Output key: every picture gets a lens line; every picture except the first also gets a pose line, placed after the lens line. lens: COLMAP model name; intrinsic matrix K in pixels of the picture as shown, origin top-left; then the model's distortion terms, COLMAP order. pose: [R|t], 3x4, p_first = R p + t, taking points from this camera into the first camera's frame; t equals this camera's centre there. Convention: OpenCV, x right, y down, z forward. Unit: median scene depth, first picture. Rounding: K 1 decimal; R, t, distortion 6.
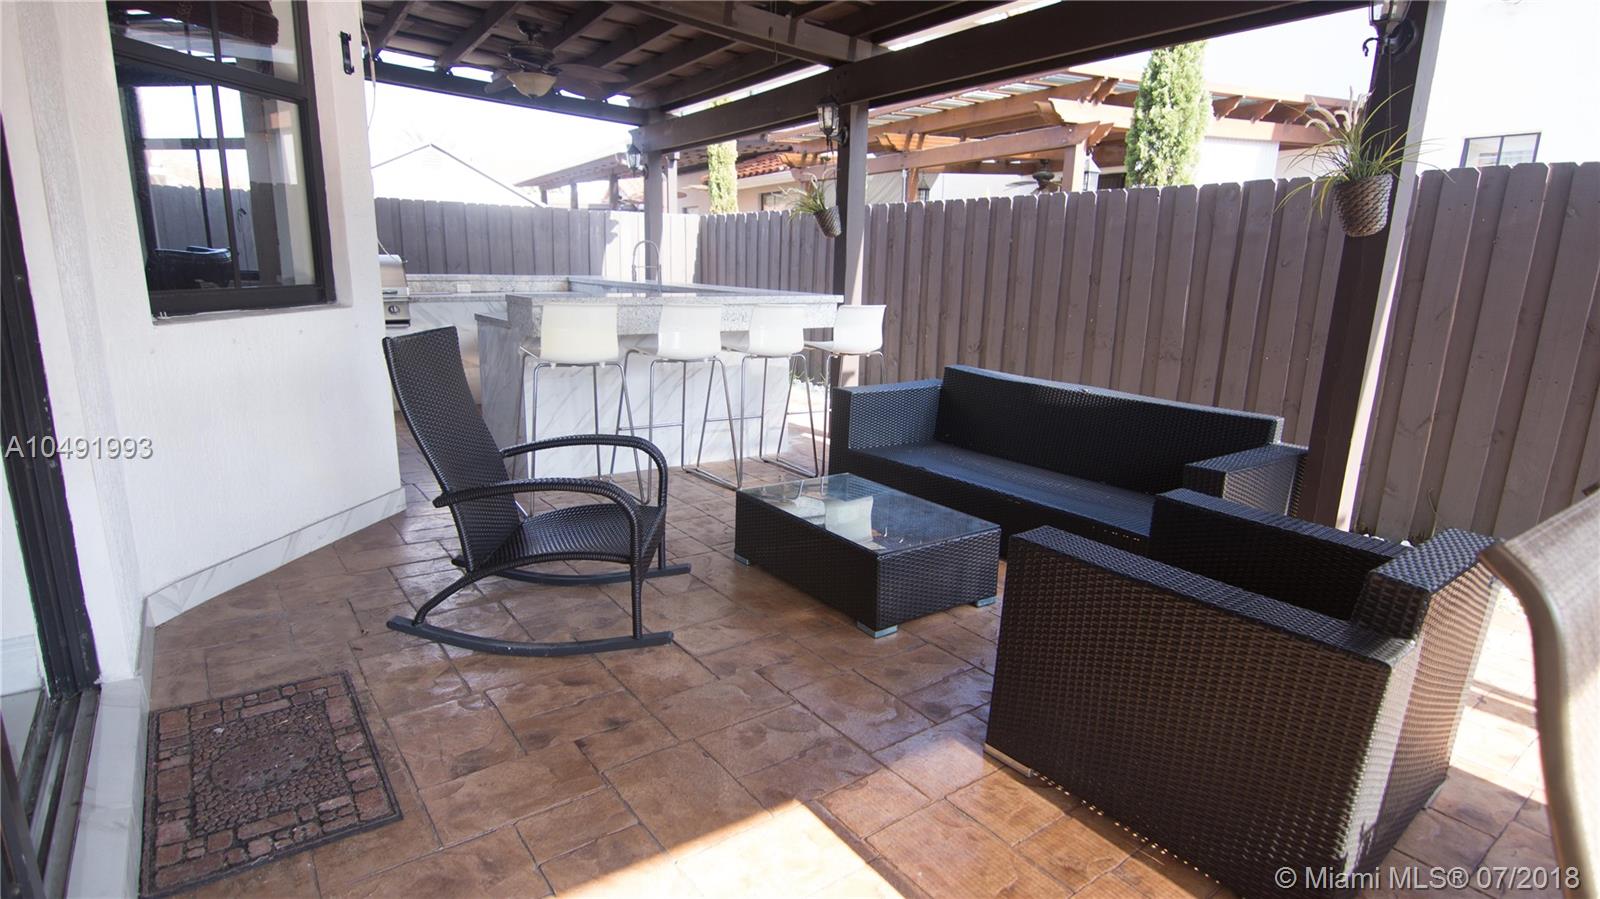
lens RADIAL K [[819.7, 0, 806.0], [0, 819.7, 449.9], [0, 0, 1]] dist [-0.010914, -0.000861]
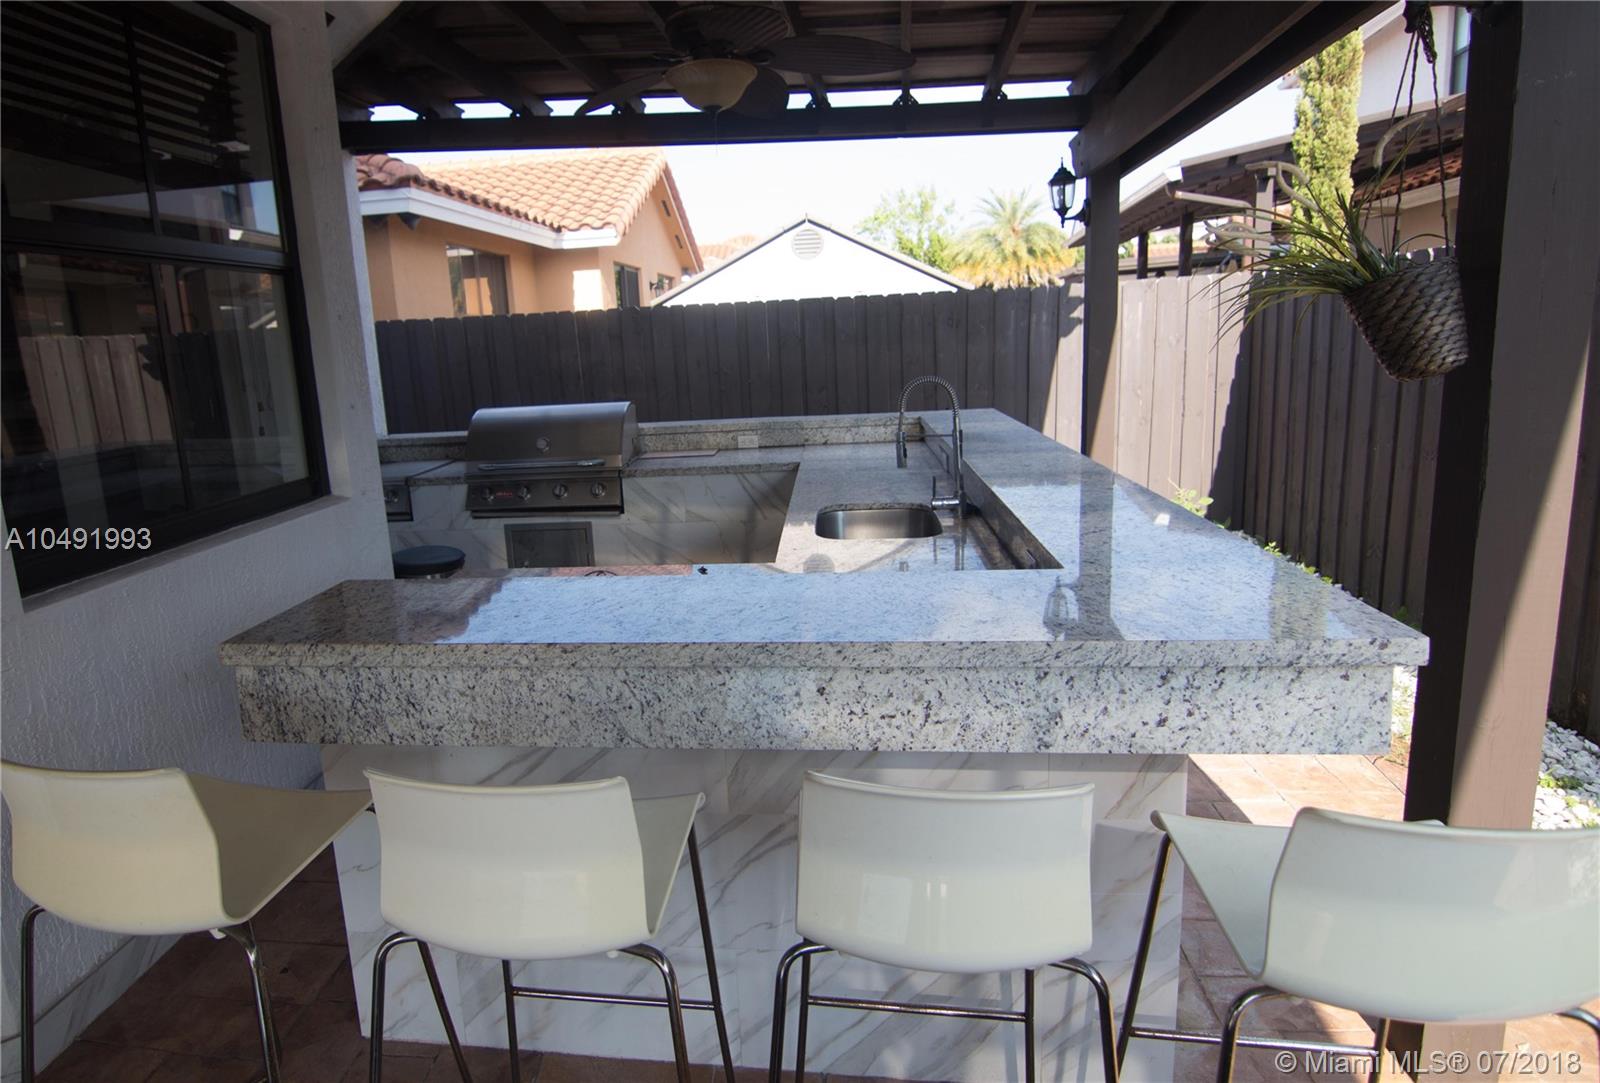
lens RADIAL K [[892.4, 0, 732.5], [0, 892.4, 502.4], [0, 0, 1]] dist [-0.004922, 0.000724]
pose [[0.720170, 0.068776, -0.690380, 0.043182], [-0.089324, 0.995984, 0.006043, -0.119017], [0.688023, 0.057316, 0.723422, 0.380539]]
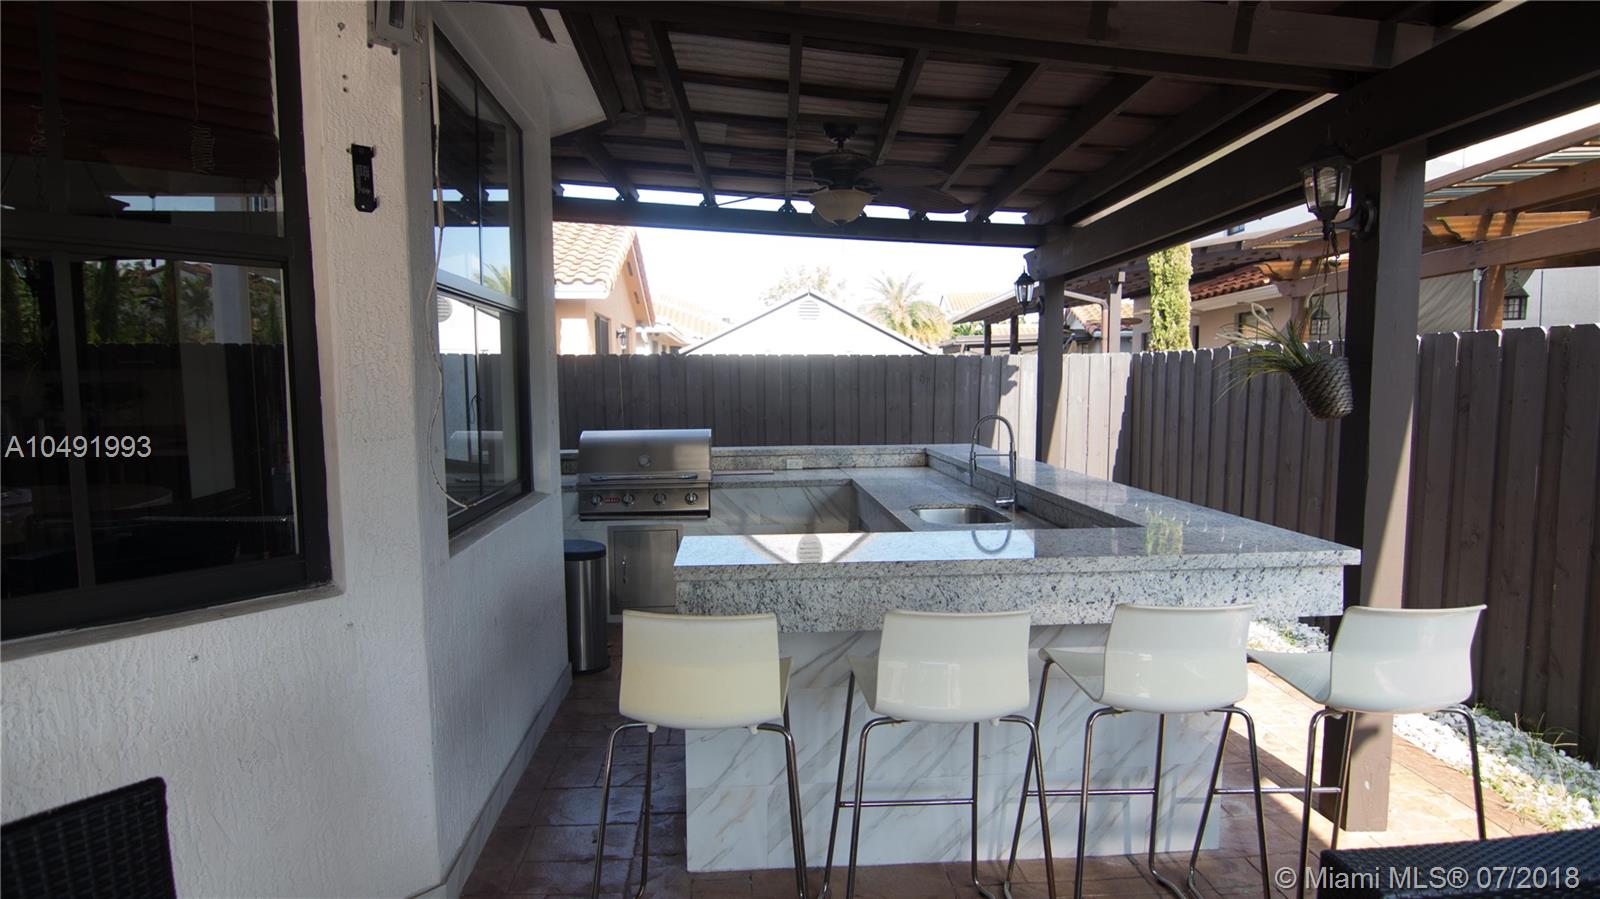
lens RADIAL K [[819.7, 0, 806.0], [0, 819.7, 449.9], [0, 0, 1]] dist [-0.010914, -0.000861]
pose [[0.851727, 0.017378, -0.523697, 0.010951], [-0.093735, 0.988381, -0.119650, -0.089493], [0.515533, 0.150998, 0.843460, 0.248569]]
